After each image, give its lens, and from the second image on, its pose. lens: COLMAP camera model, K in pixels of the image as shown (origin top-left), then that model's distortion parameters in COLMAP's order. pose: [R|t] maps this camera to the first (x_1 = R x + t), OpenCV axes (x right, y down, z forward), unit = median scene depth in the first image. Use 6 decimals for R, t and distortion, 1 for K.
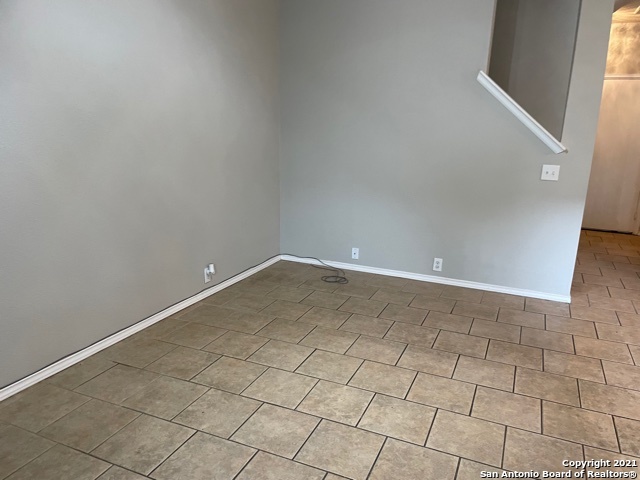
lens RADIAL K [[481.4, 0, 319.2], [0, 481.4, 237.3], [0, 0, 1]] dist [0.052536, -0.025801]
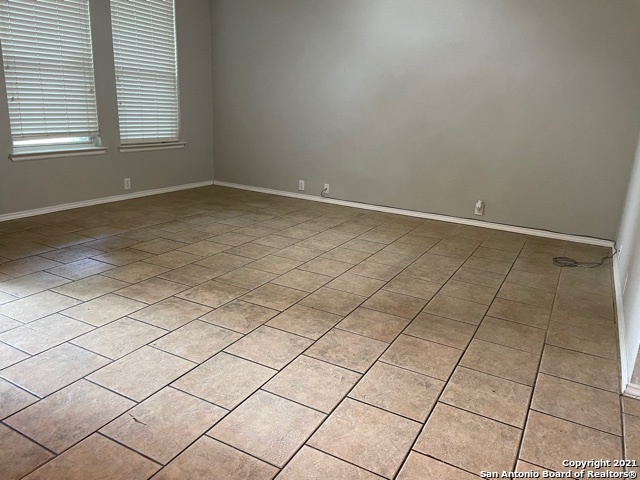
lens RADIAL K [[481.4, 0, 319.5], [0, 481.4, 241.7], [0, 0, 1]] dist [0.052536, -0.025801]
pose [[-0.104275, 0.244604, -0.964000, 1.312584], [-0.288837, 0.920059, 0.264697, -0.069478], [0.951683, 0.306040, -0.025288, 0.883748]]
